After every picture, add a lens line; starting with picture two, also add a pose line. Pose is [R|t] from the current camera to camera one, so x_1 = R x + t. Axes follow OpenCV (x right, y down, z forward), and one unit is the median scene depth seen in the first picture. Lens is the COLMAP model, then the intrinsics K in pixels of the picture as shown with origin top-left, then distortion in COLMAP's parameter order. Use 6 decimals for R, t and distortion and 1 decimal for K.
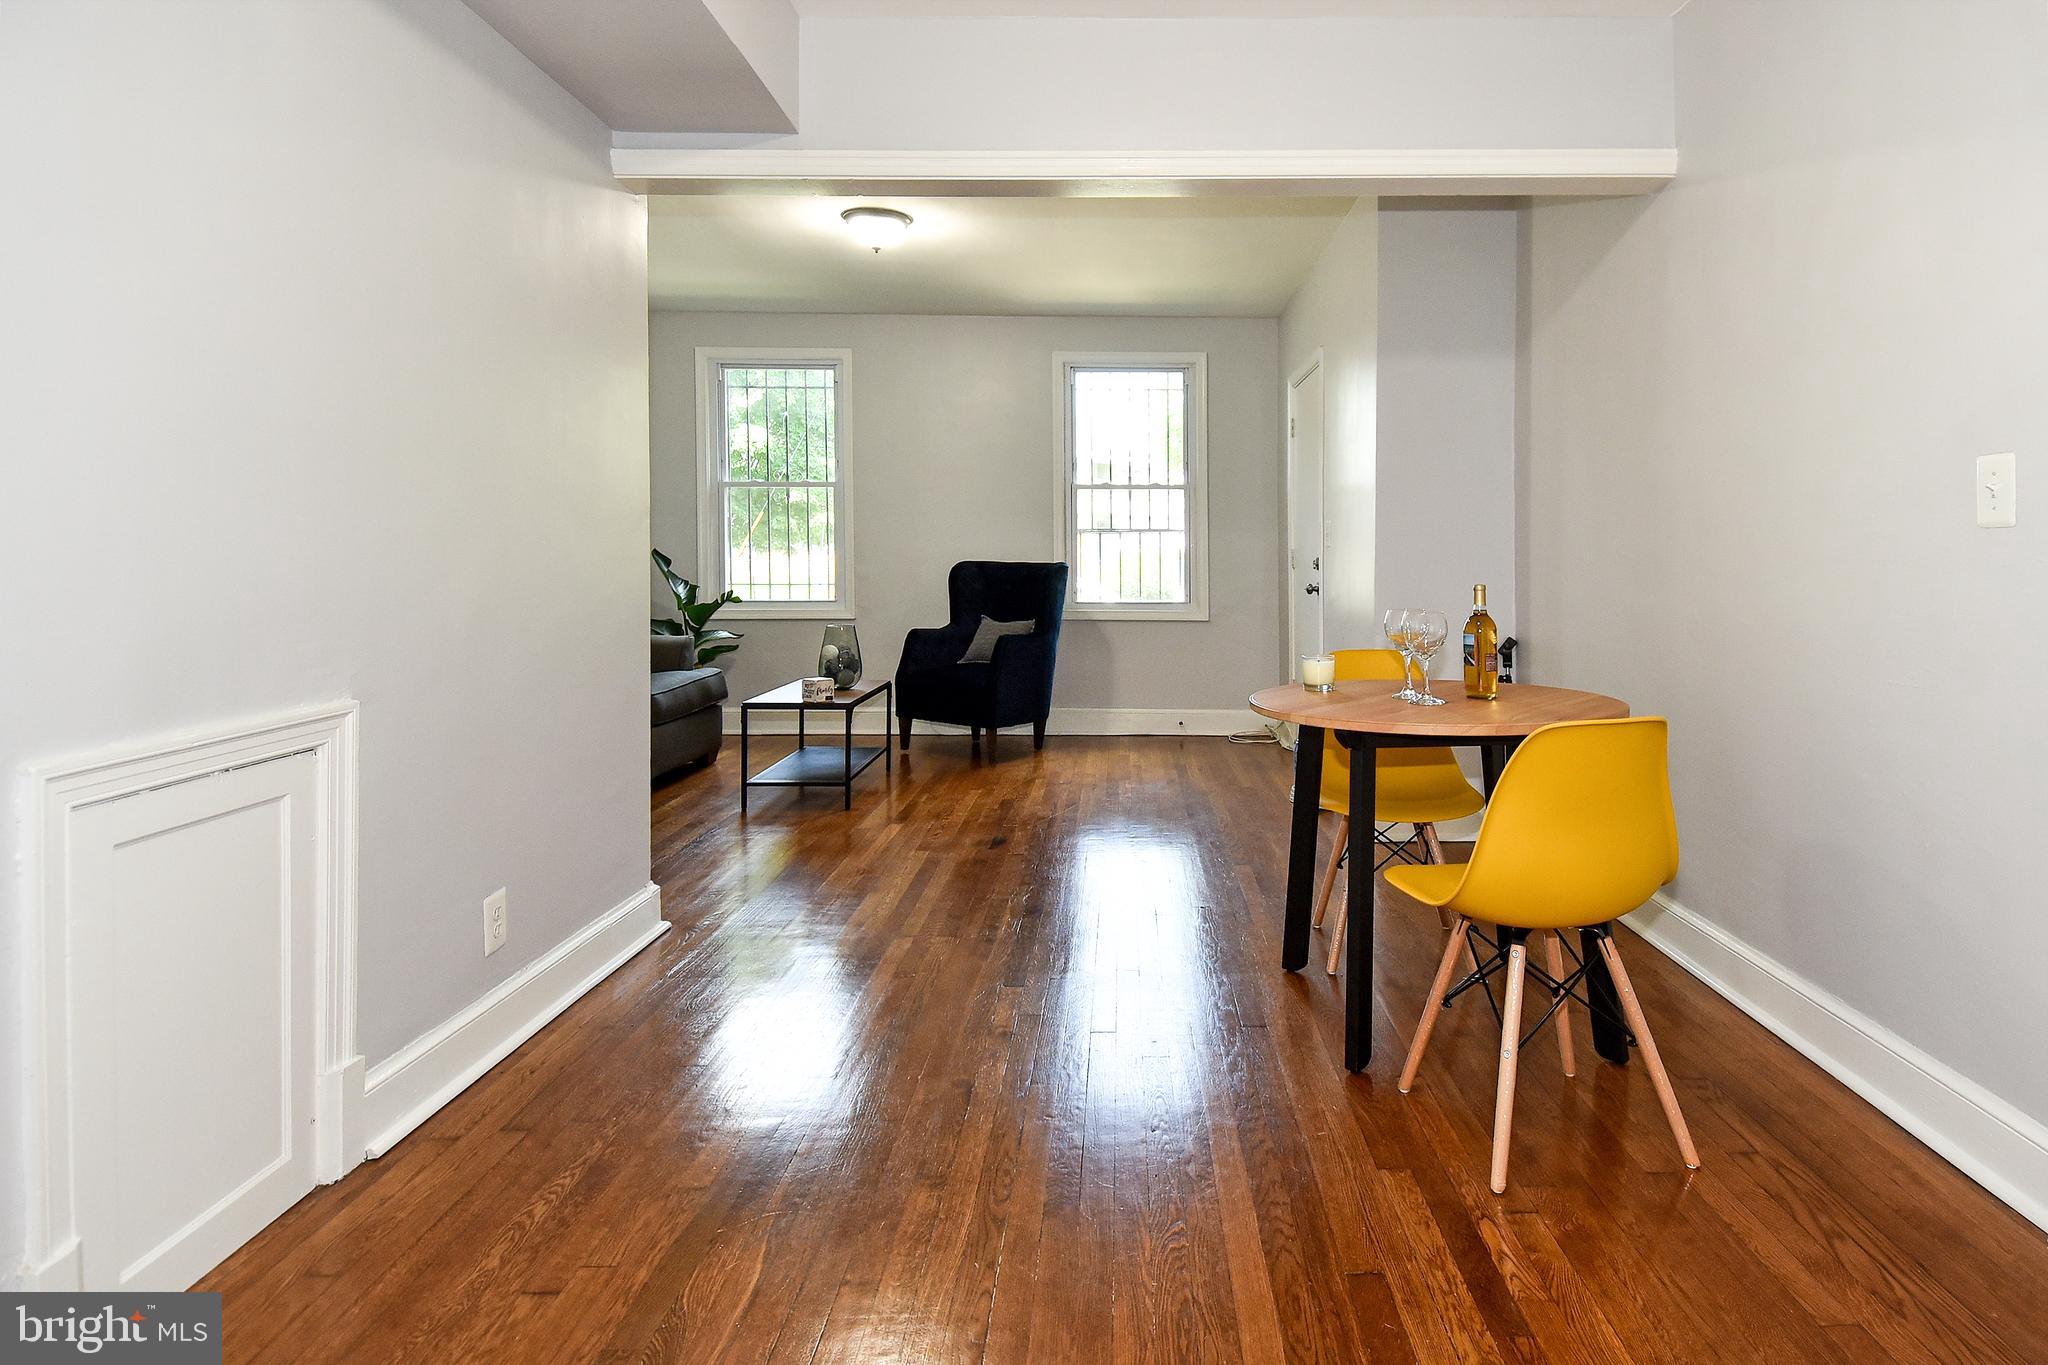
lens RADIAL K [[1084.9, 0, 1104.0], [0, 1084.9, 573.4], [0, 0, 1]] dist [0.029318, -0.033761]
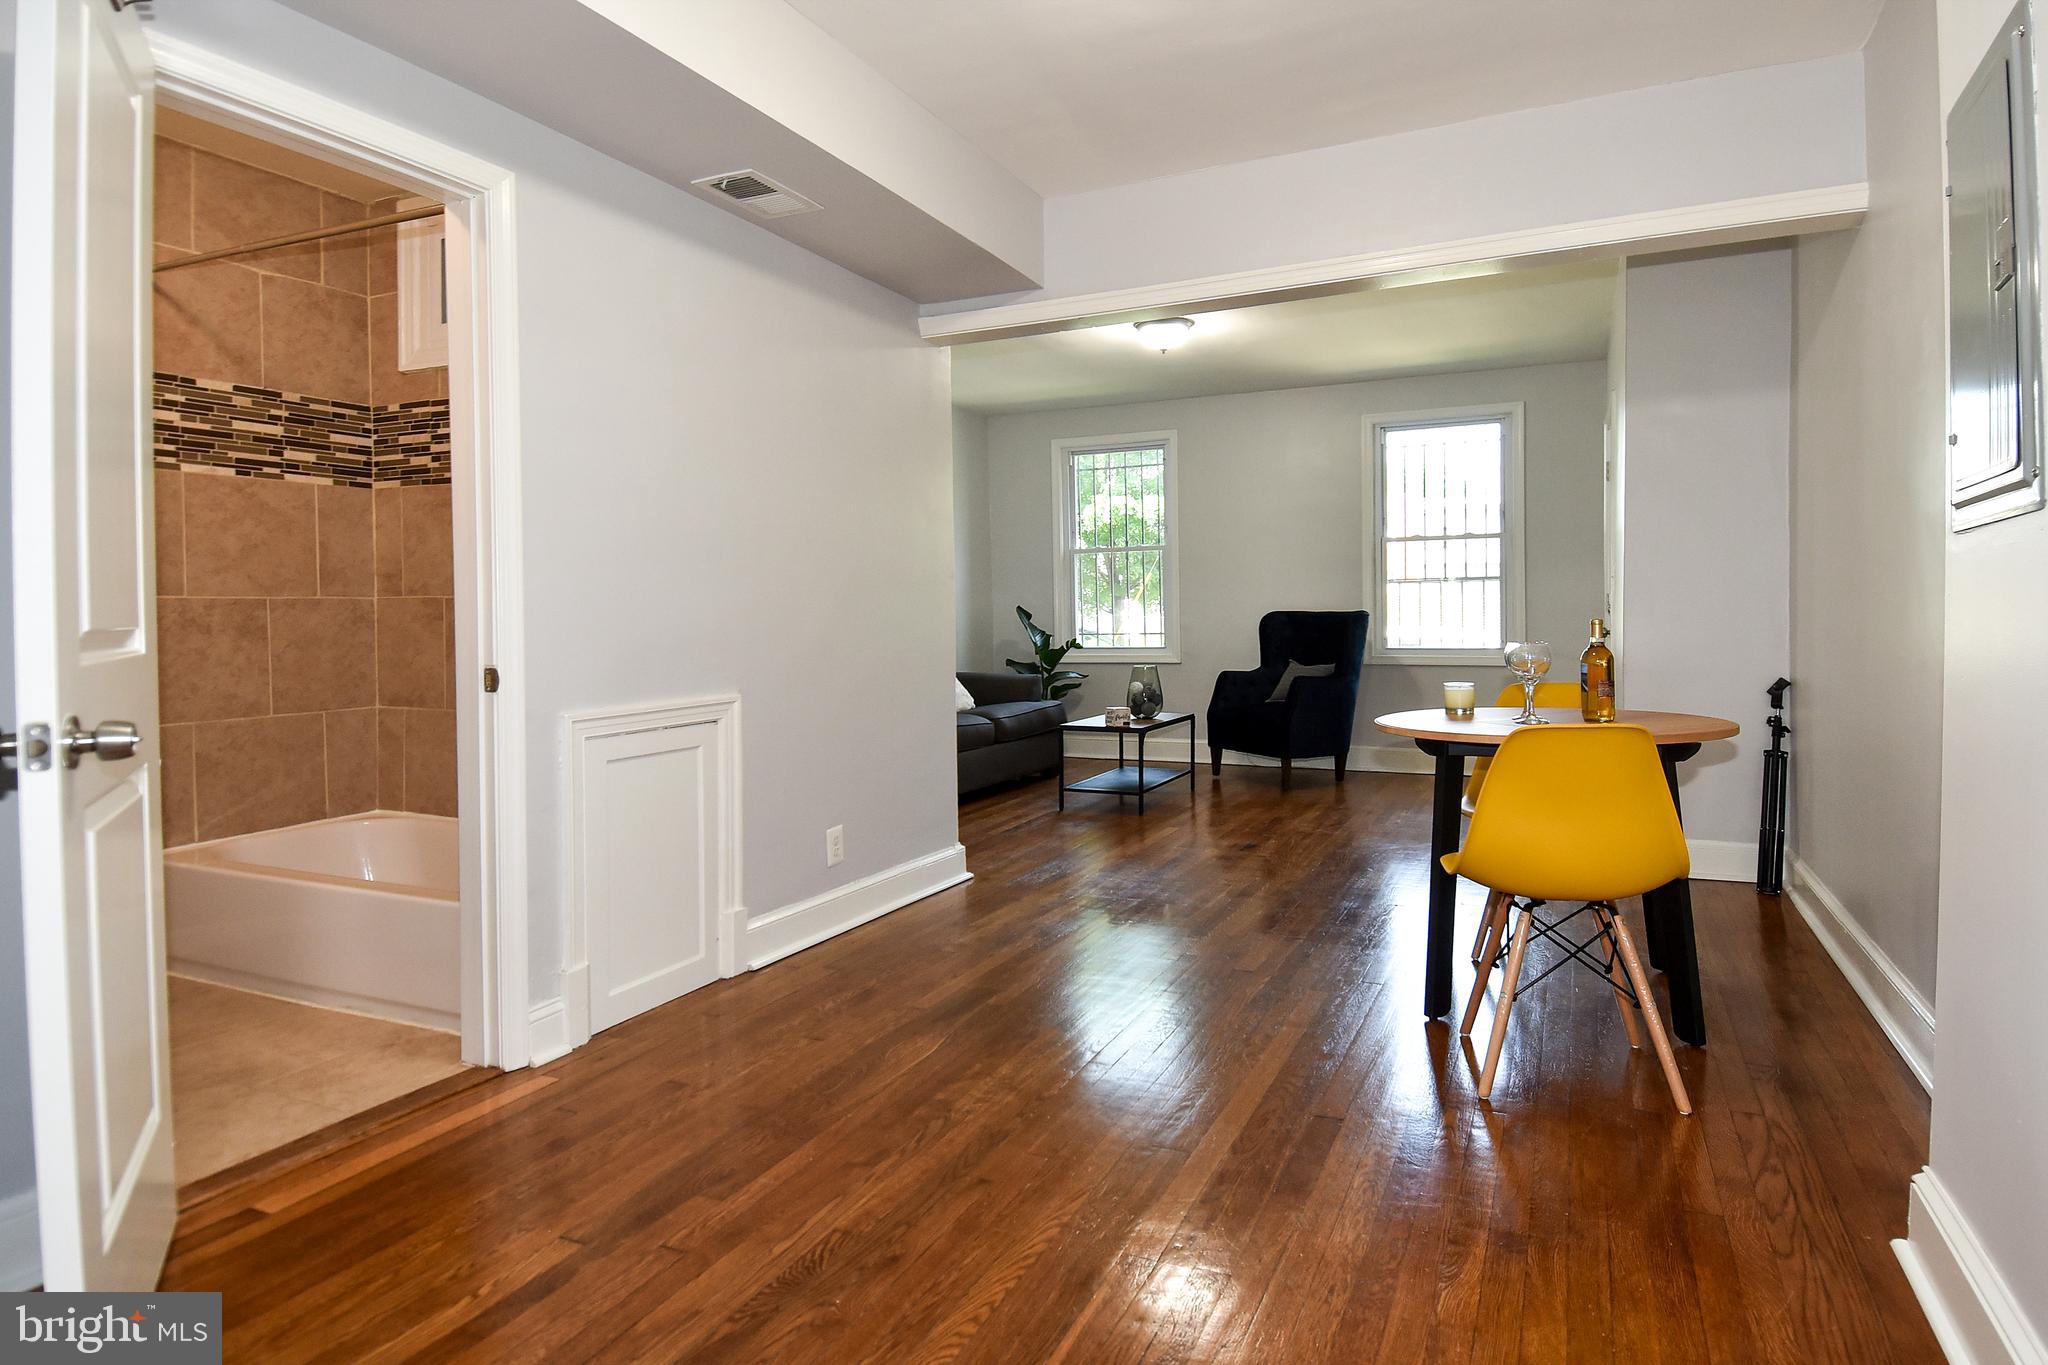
lens RADIAL K [[1084.9, 0, 1128.4], [0, 1084.9, 643.8], [0, 0, 1]] dist [0.029318, -0.033761]
pose [[0.931250, -0.007506, -0.364304, 0.149349], [0.012309, 0.999865, 0.010863, 0.008589], [0.364173, -0.014601, 0.931217, -0.105251]]
